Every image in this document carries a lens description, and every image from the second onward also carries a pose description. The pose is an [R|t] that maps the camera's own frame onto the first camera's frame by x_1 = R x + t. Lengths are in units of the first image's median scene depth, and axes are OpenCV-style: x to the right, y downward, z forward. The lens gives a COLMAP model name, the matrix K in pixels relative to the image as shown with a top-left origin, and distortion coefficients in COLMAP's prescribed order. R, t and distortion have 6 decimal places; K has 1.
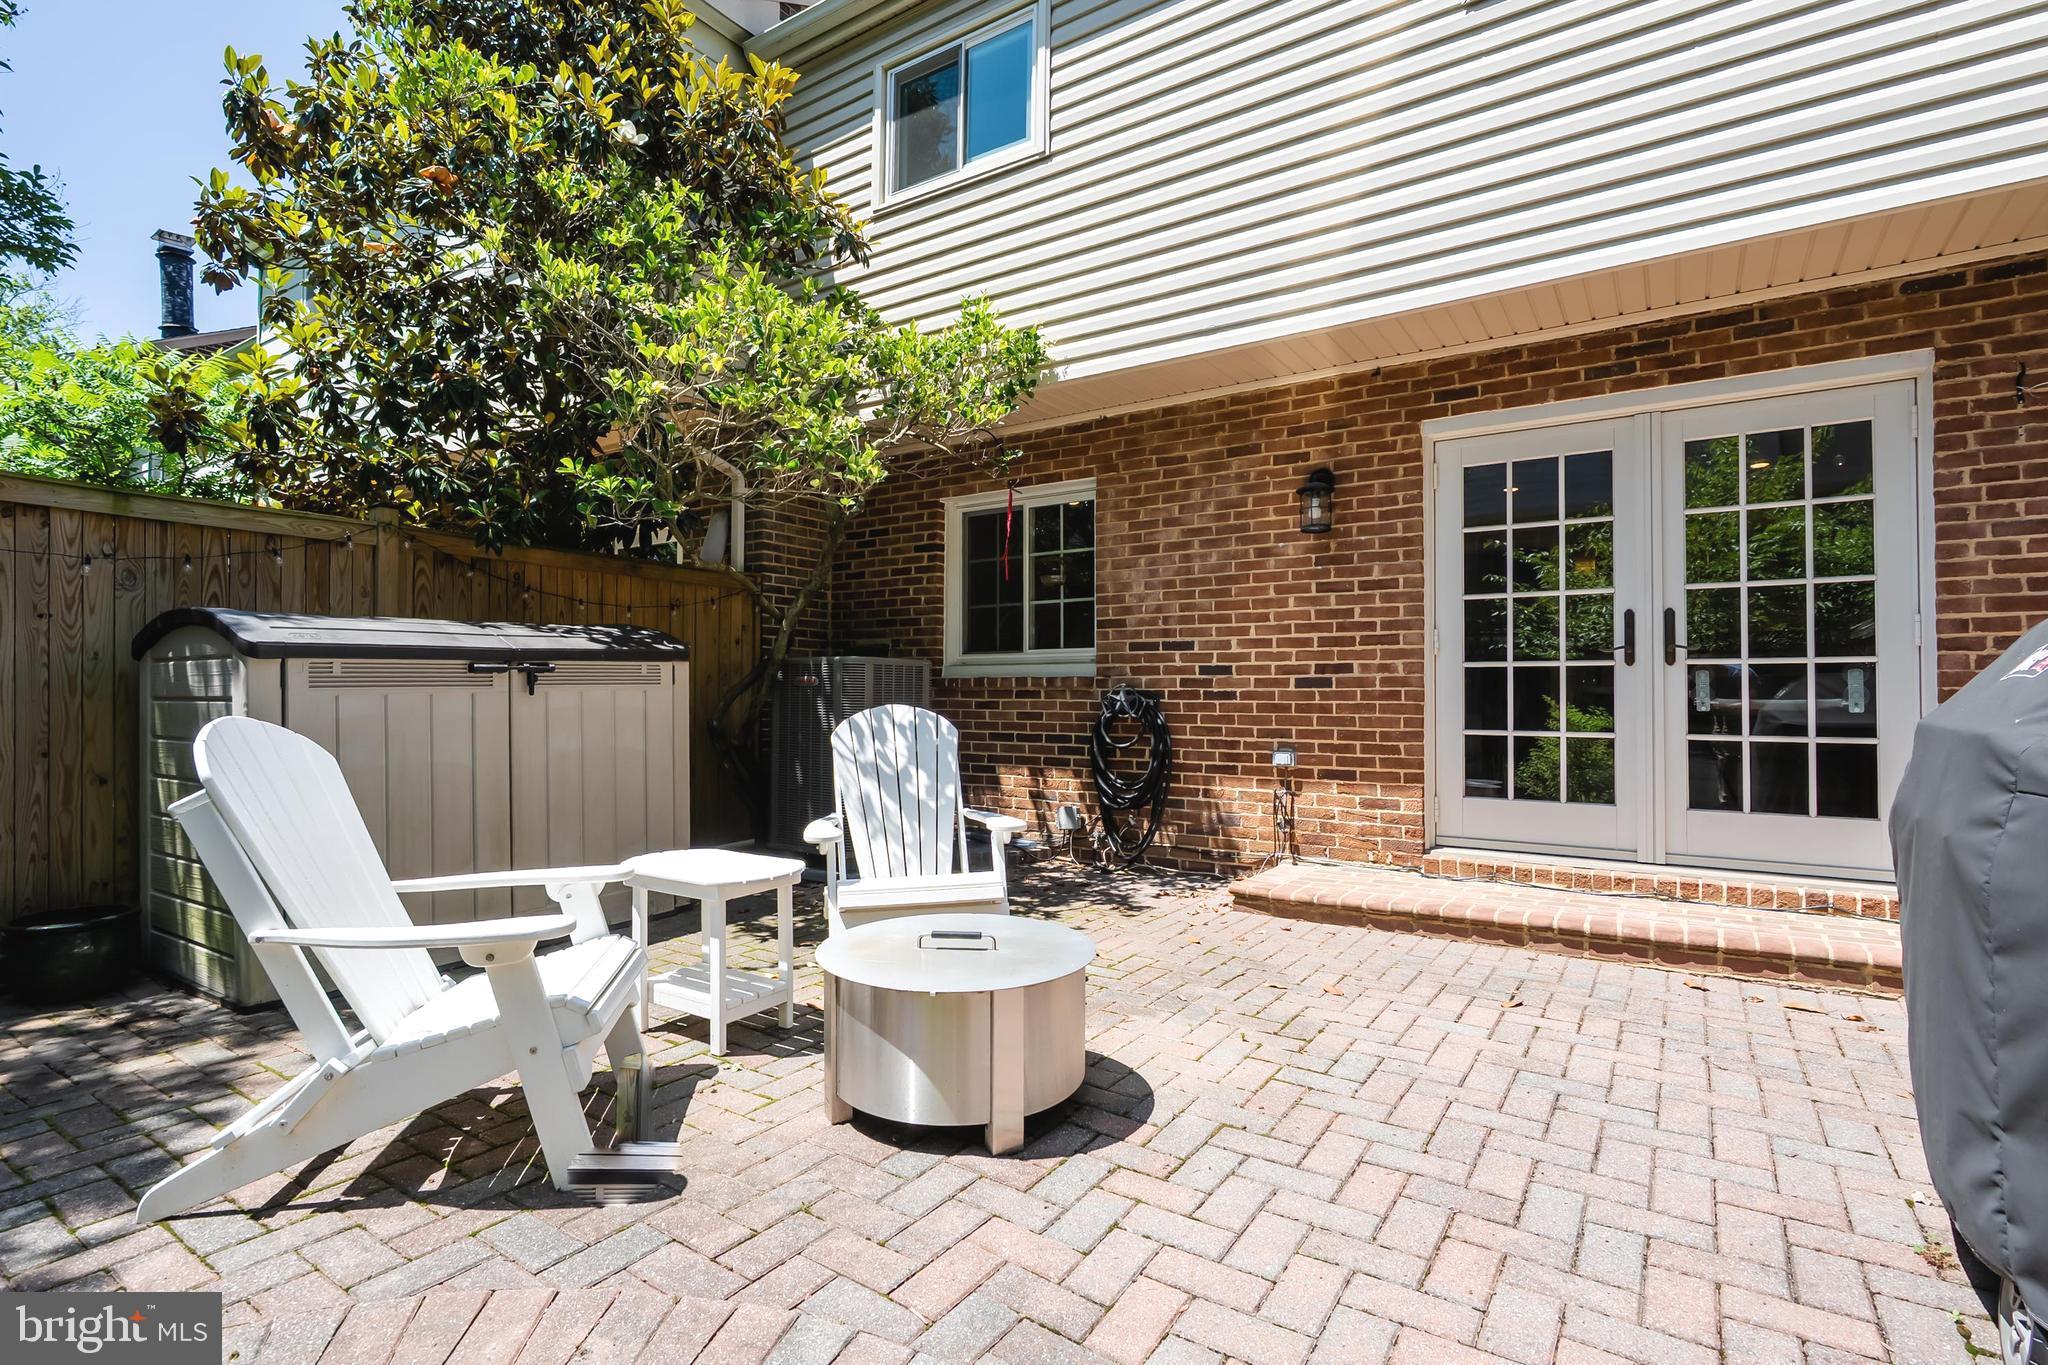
lens RADIAL K [[989.9, 0, 1015.5], [0, 989.9, 677.7], [0, 0, 1]] dist [-0.001079, -0.000198]
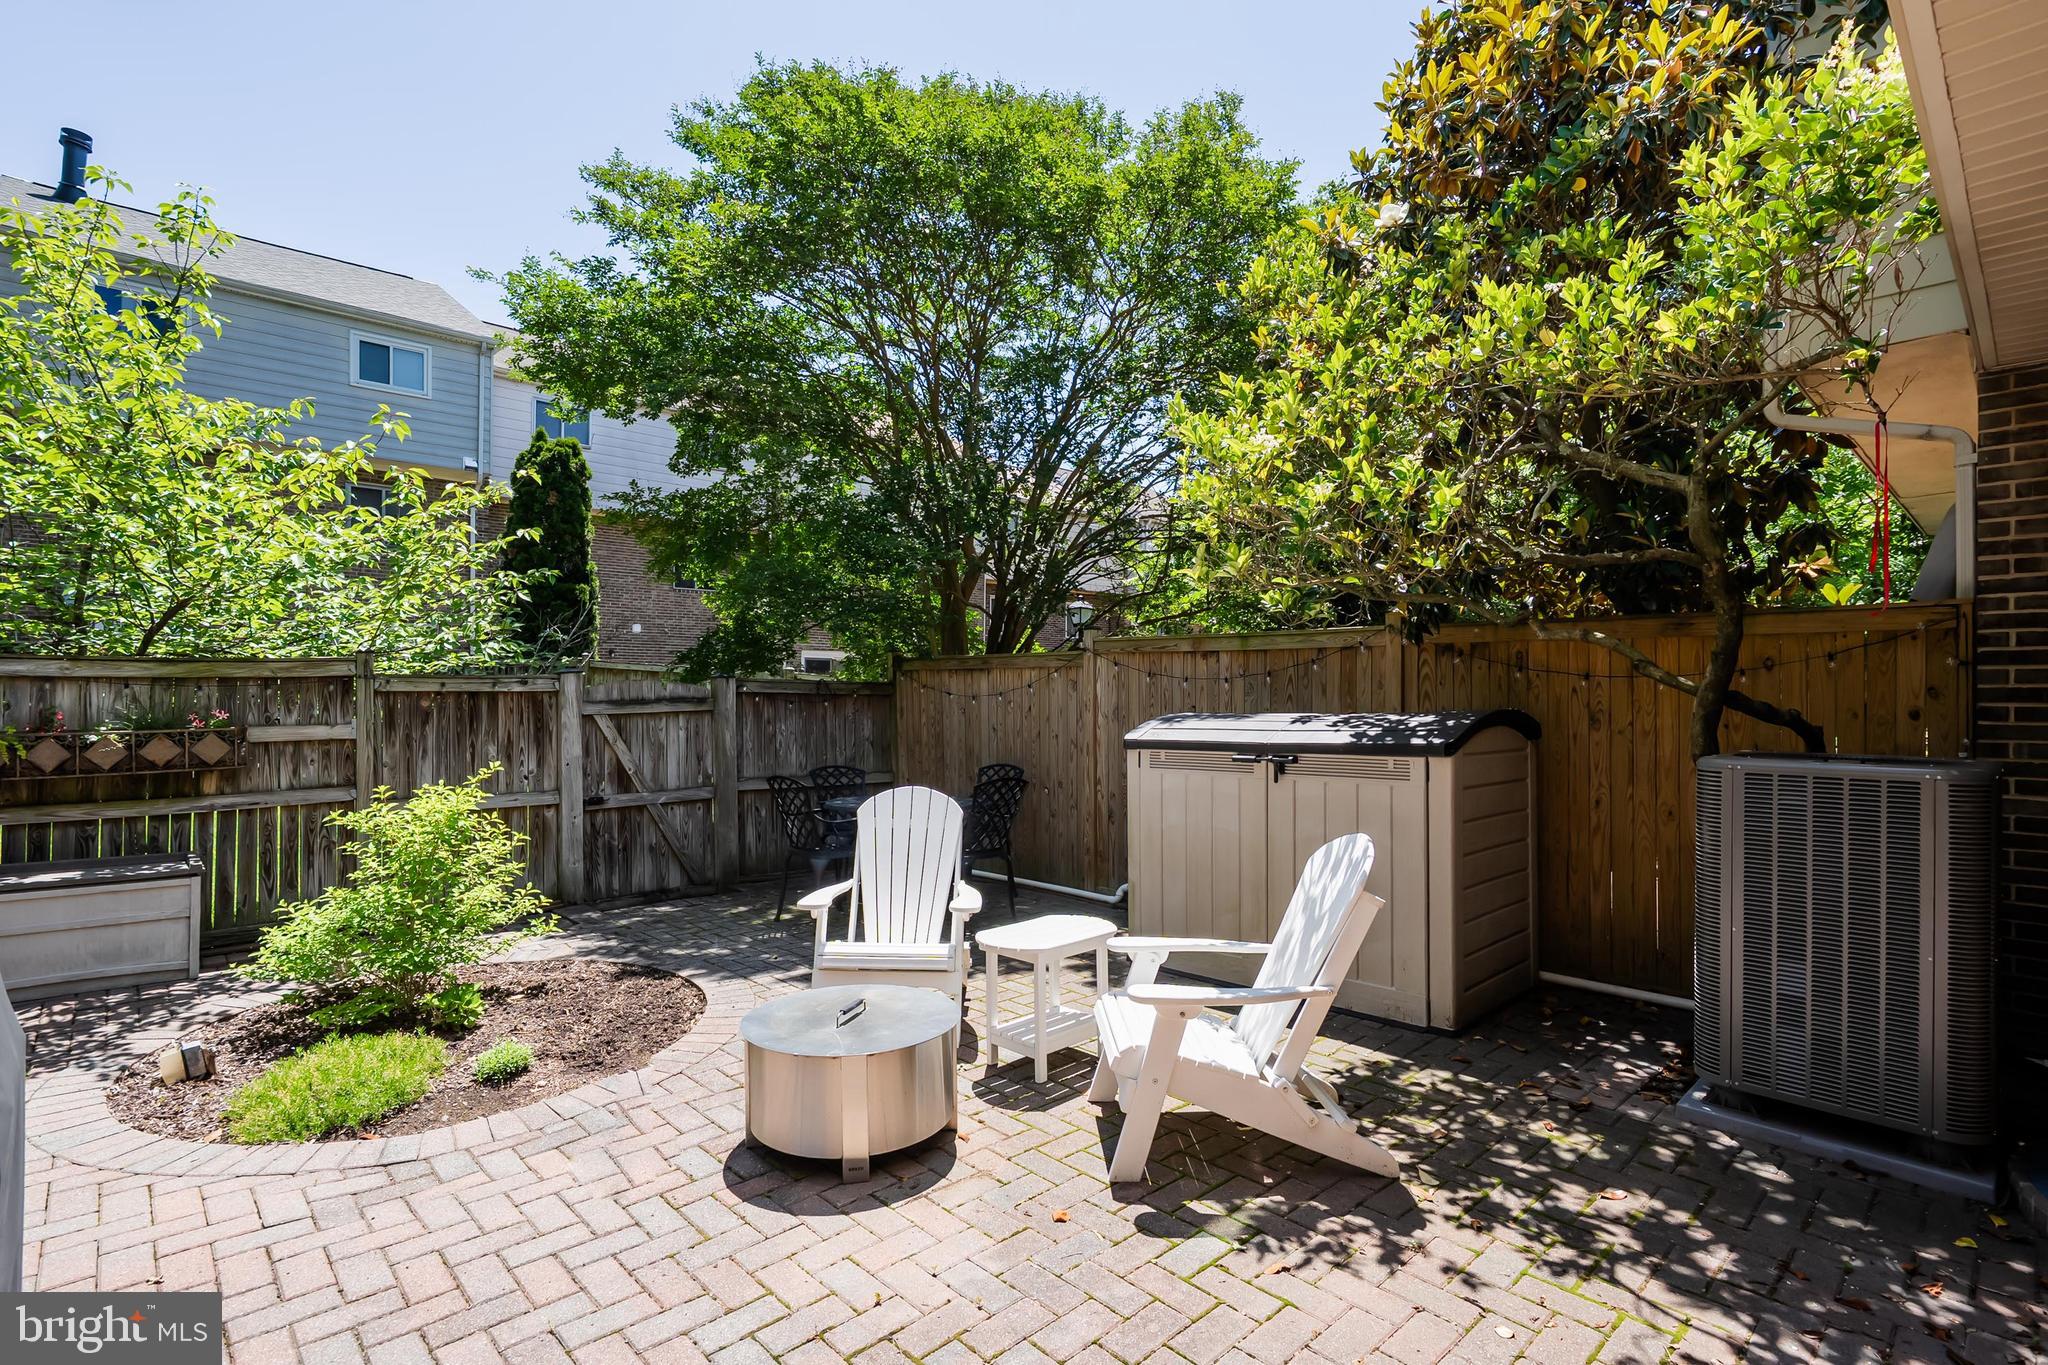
lens RADIAL K [[978.6, 0, 1006.8], [0, 978.6, 696.9], [0, 0, 1]] dist [0.000661, 0.000469]
pose [[-0.223700, 0.000463, -0.974658, 0.874768], [0.009741, 0.999951, -0.001761, -0.104478], [0.974609, -0.009888, -0.223694, 1.151907]]
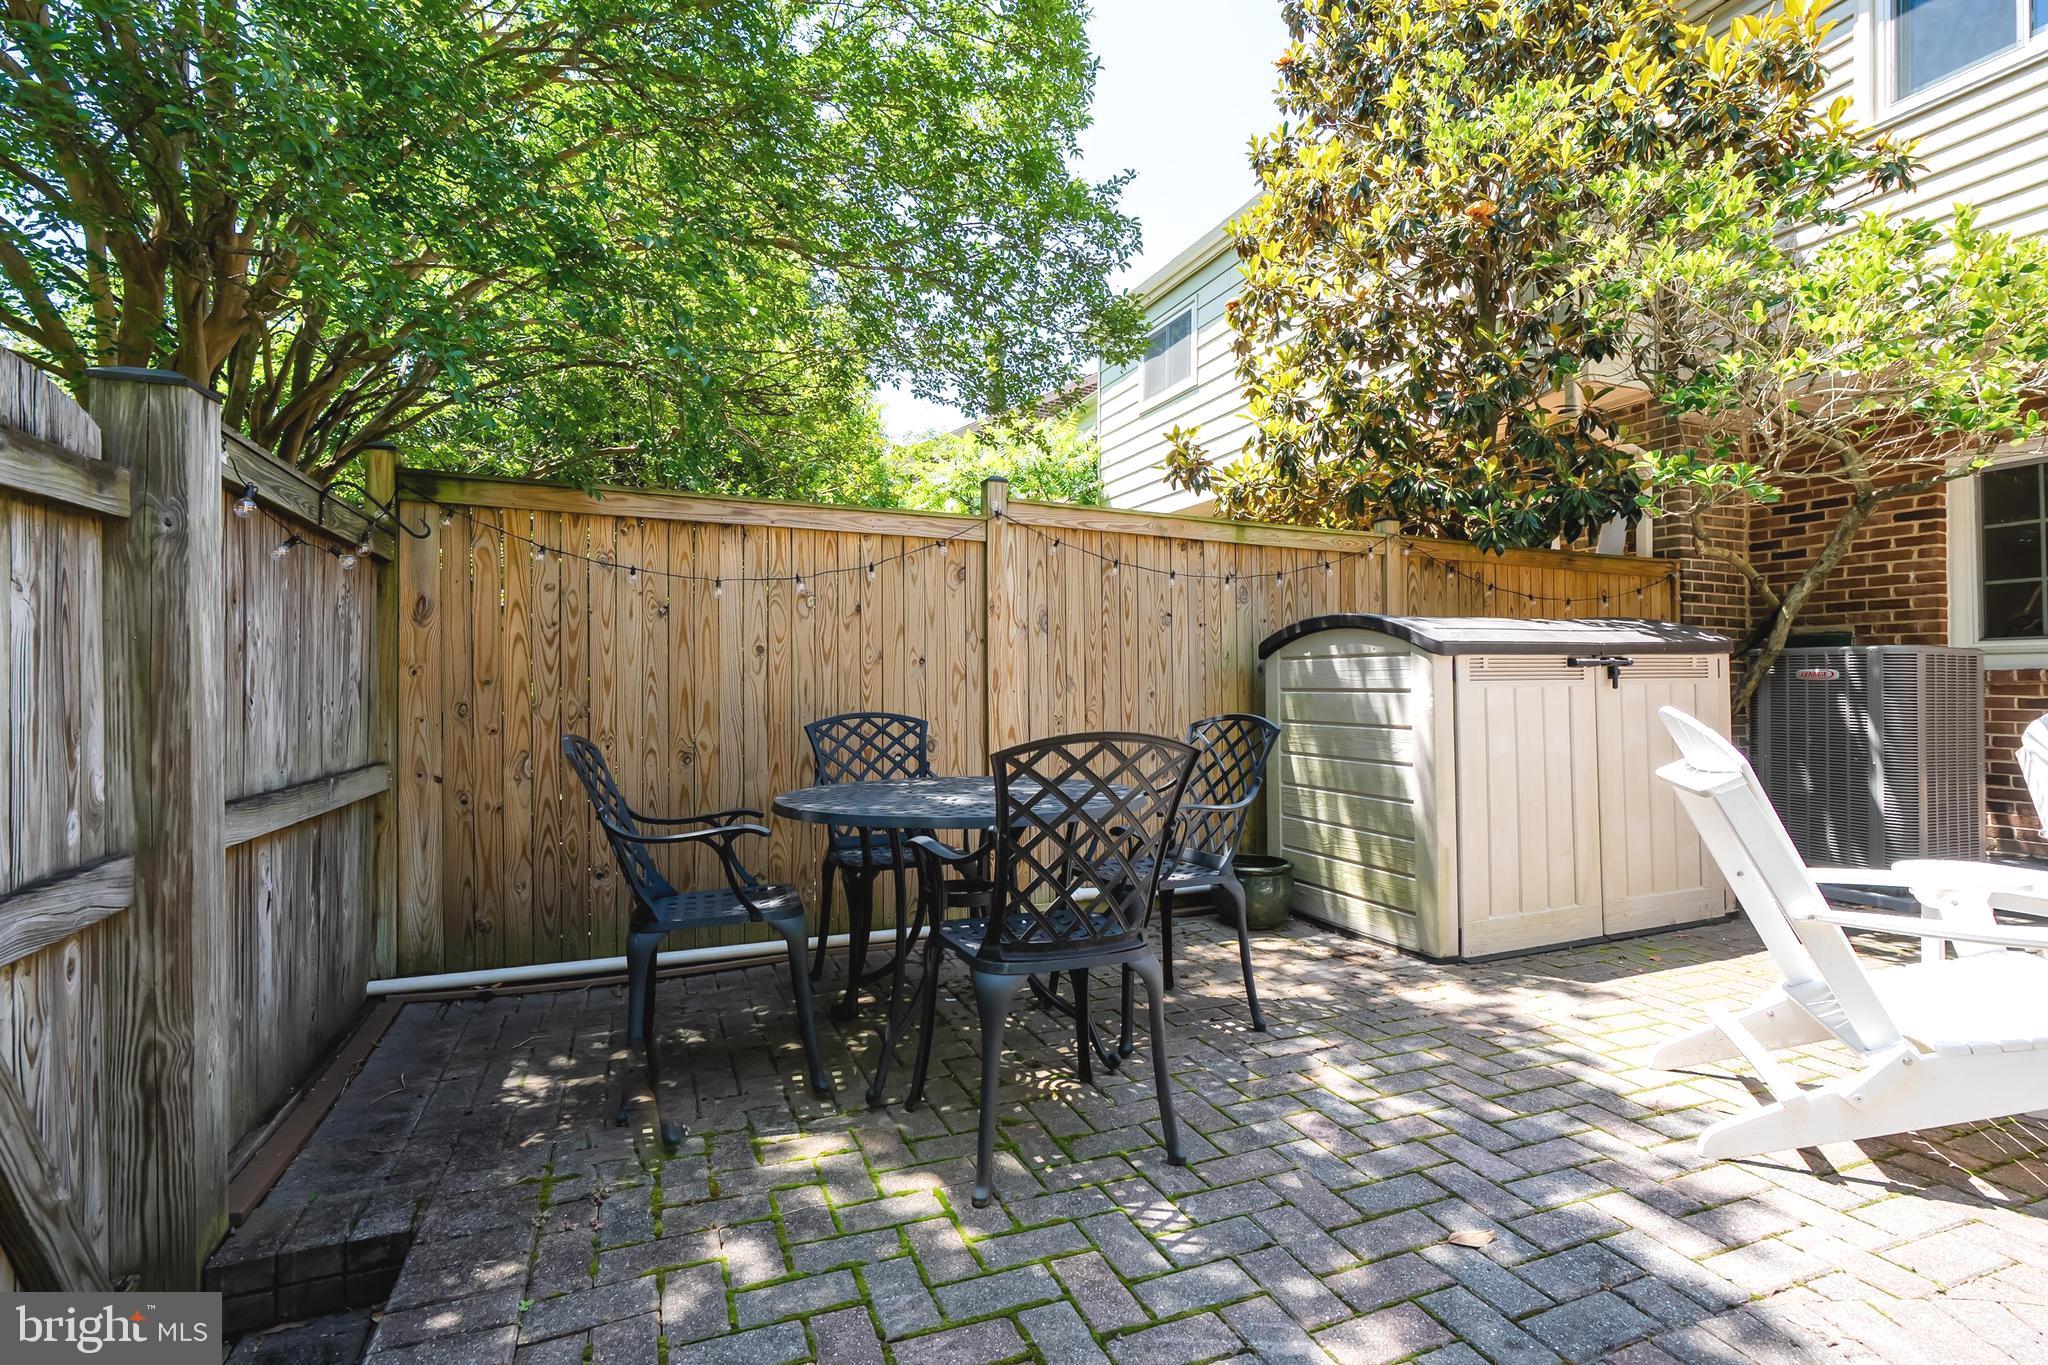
lens RADIAL K [[972.8, 0, 1033.8], [0, 972.8, 656.2], [0, 0, 1]] dist [0.011921, 0.000734]
pose [[0.838124, -0.013587, -0.545310, -0.533289], [0.004006, 0.999816, -0.018754, 0.001722], [0.545465, 0.013533, 0.838024, -0.207291]]
